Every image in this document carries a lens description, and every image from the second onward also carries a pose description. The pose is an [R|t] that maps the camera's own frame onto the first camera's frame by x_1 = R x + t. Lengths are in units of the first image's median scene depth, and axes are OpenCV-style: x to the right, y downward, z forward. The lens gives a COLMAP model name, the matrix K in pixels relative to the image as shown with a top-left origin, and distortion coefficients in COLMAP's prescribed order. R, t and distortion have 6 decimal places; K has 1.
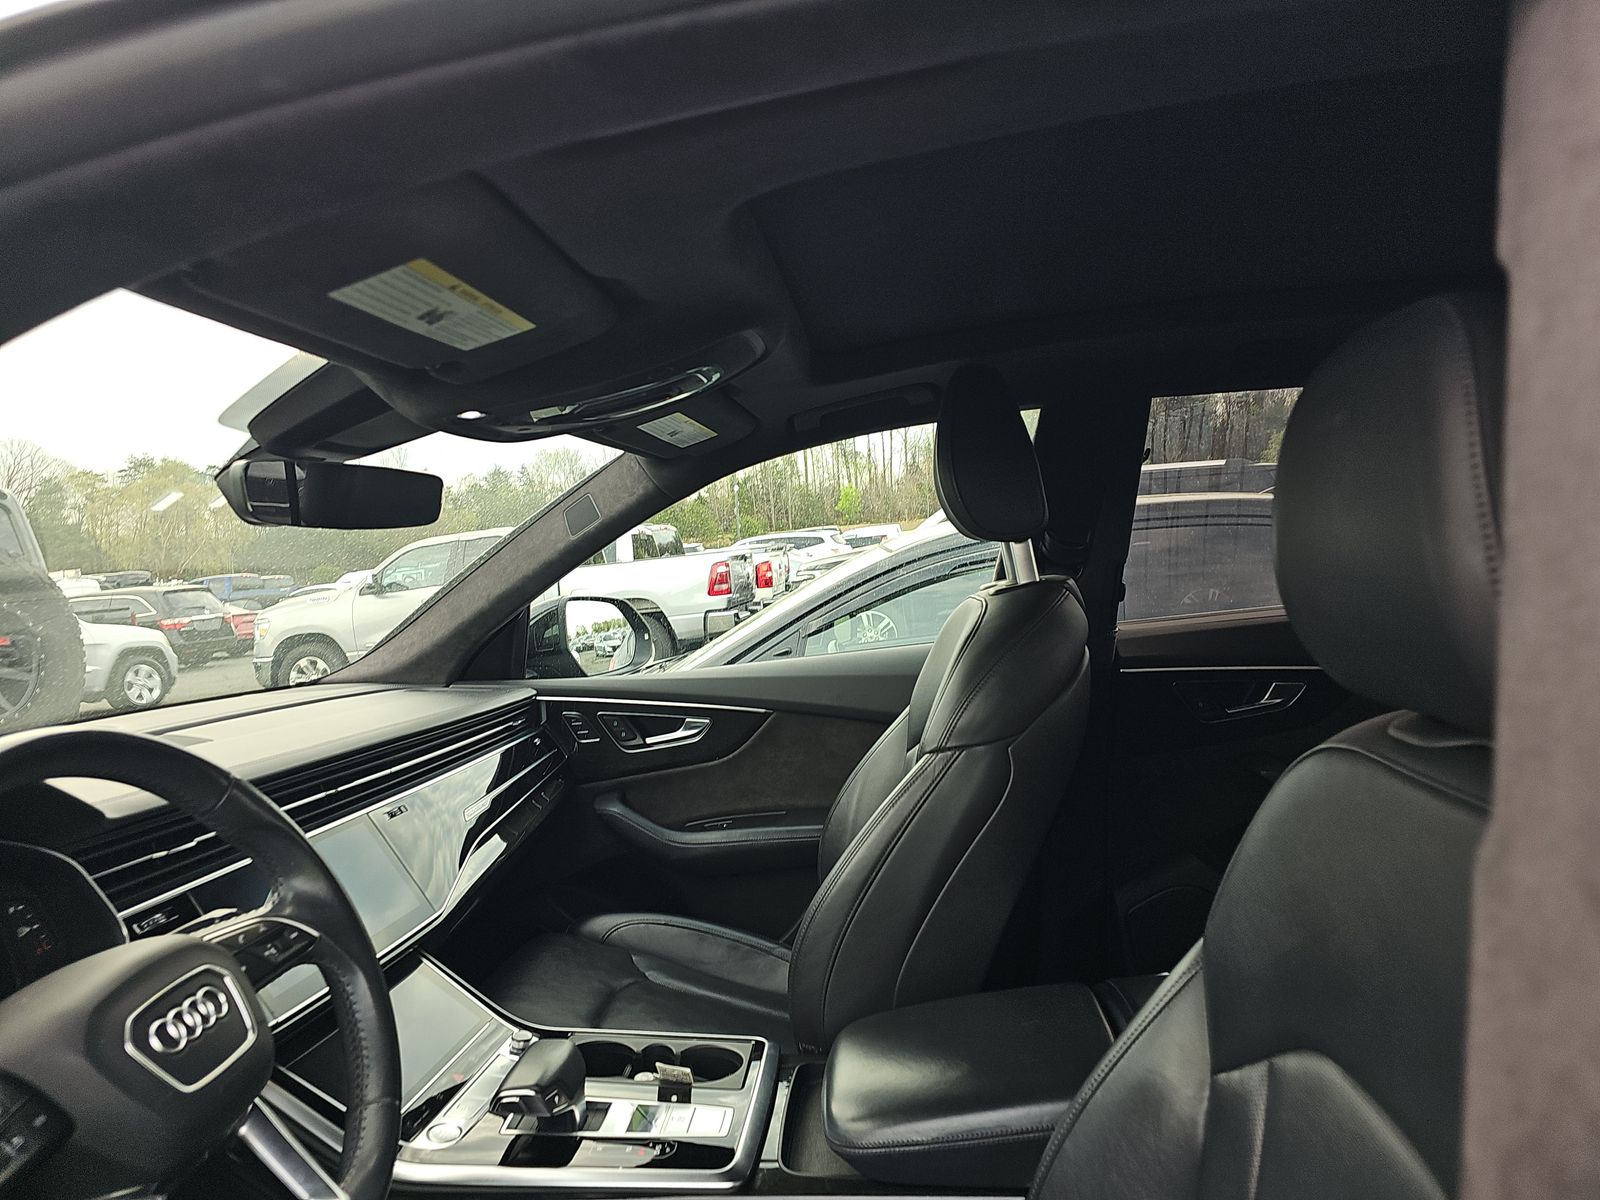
lens RADIAL K [[1067.8, 0, 800.0], [0, 1067.8, 600.0], [0, 0, 1]] dist [0.023643, -0.029396]
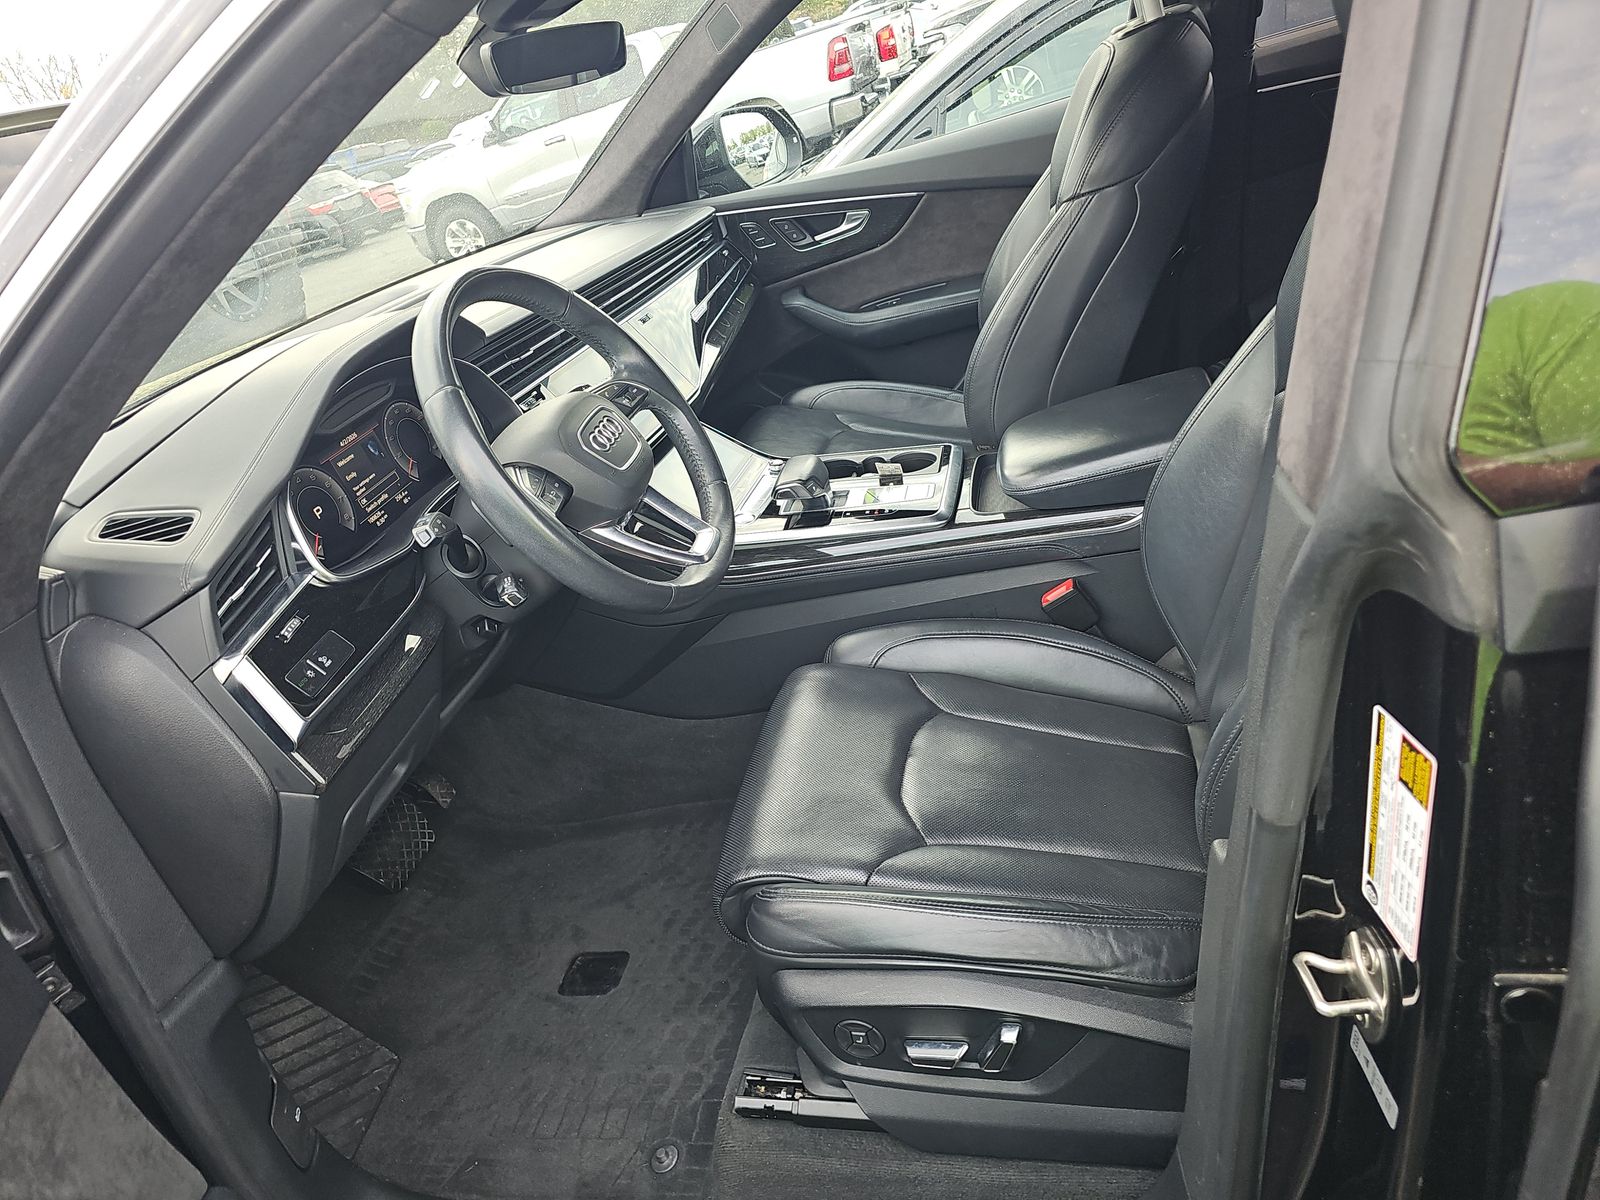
lens RADIAL K [[1087.0, 0, 787.7], [0, 1087.0, 594.0], [0, 0, 1]] dist [0.055609, -0.073876]
pose [[0.979174, -0.102564, -0.175210, -0.008520], [0.167320, 0.896463, 0.410315, -0.011383], [0.114985, -0.431086, 0.894954, -0.213957]]
